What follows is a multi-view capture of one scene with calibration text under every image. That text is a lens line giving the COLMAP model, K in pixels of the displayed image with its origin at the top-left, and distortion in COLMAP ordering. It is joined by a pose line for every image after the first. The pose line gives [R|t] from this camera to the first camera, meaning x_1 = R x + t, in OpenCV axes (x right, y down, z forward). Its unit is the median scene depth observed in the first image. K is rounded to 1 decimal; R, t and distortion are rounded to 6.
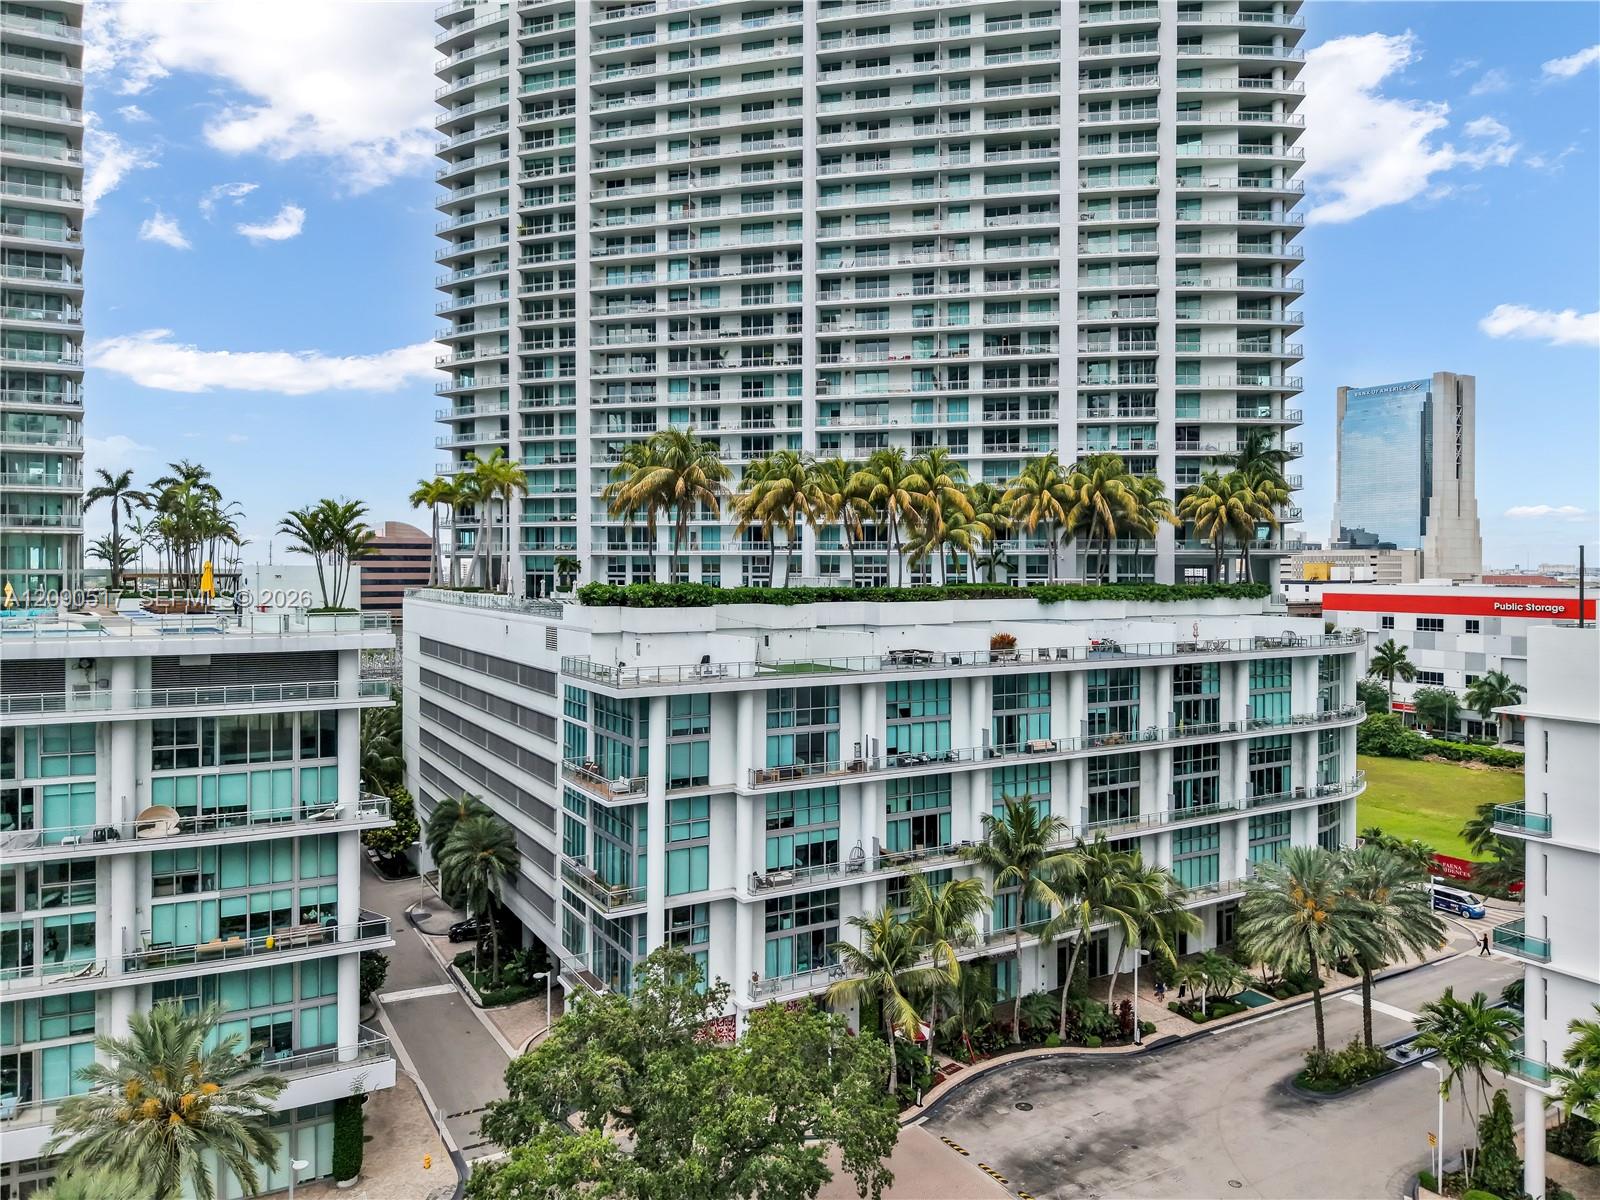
lens RADIAL K [[1105.9, 0, 799.4], [0, 1105.9, 560.2], [0, 0, 1]] dist [0.022331, -0.003218]
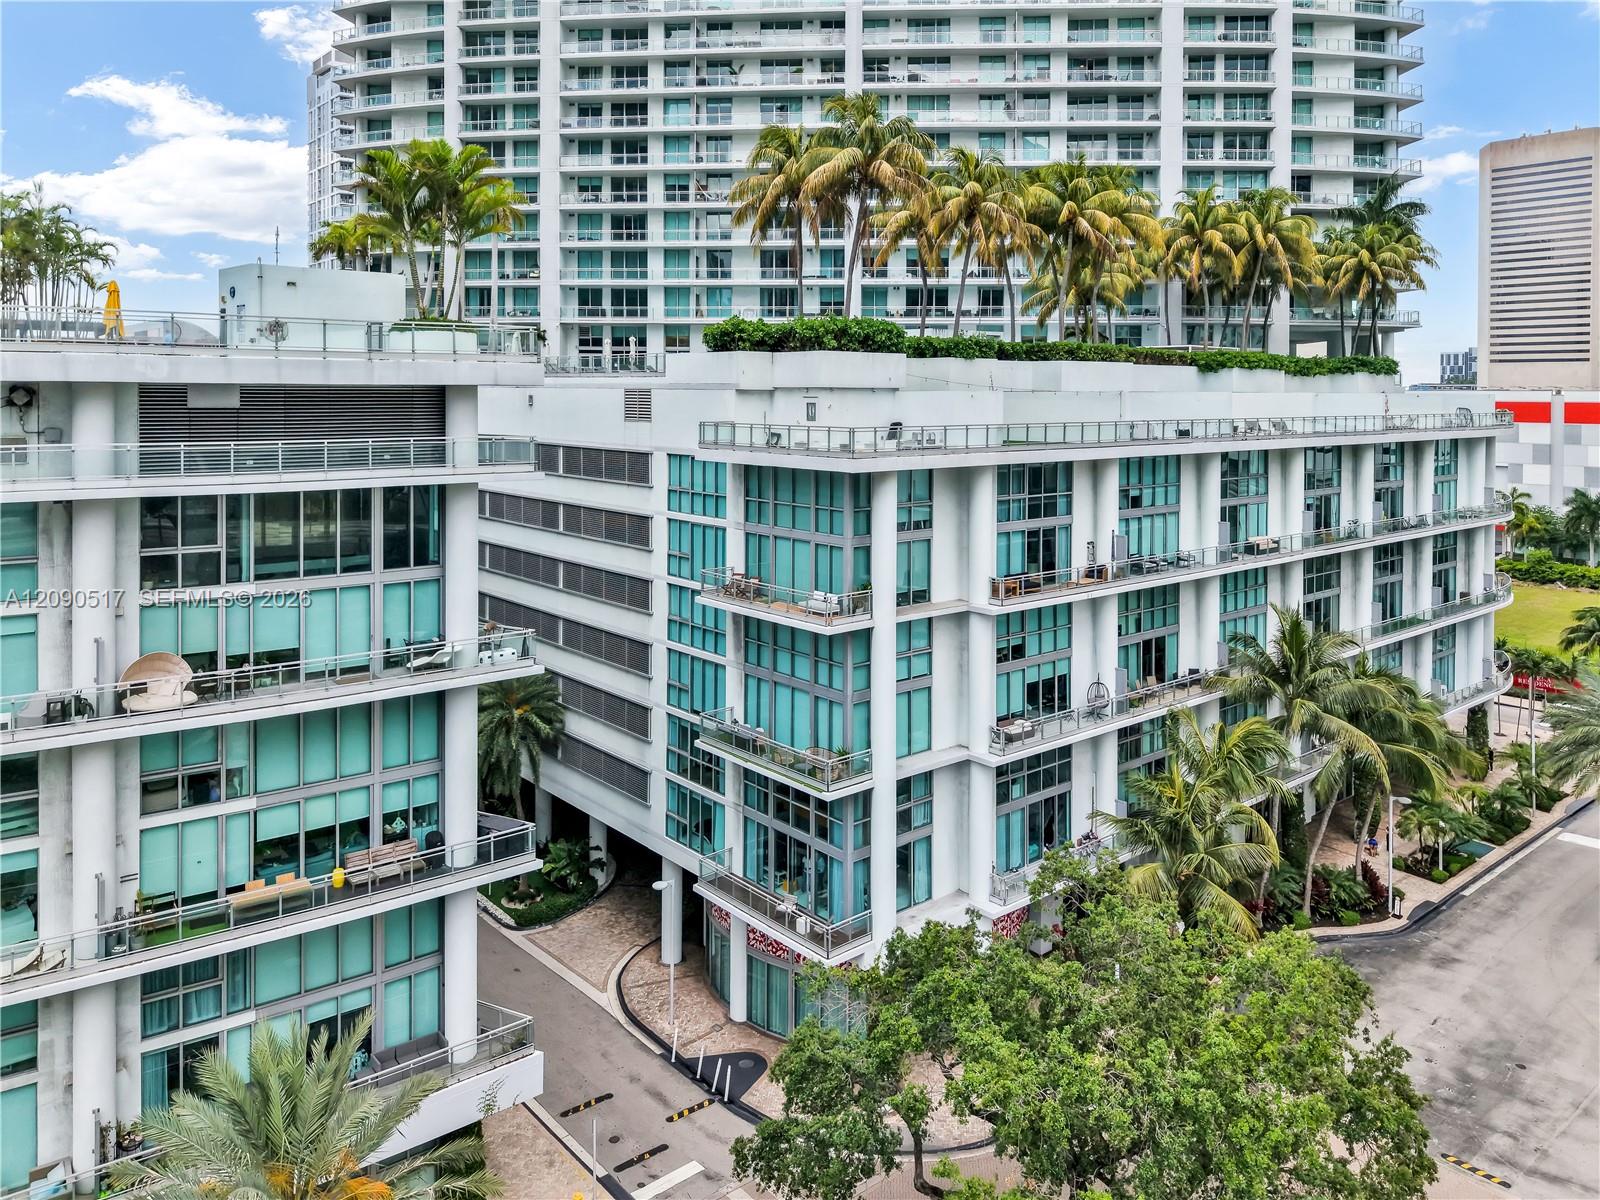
lens RADIAL K [[1159.3, 0, 797.0], [0, 1159.3, 402.1], [0, 0, 1]] dist [0.008042, 0.004065]
pose [[0.985023, 0.002001, 0.172412, -0.274104], [-0.004453, 0.999894, 0.013837, 0.064217], [-0.172366, -0.014397, 0.984928, 0.282010]]
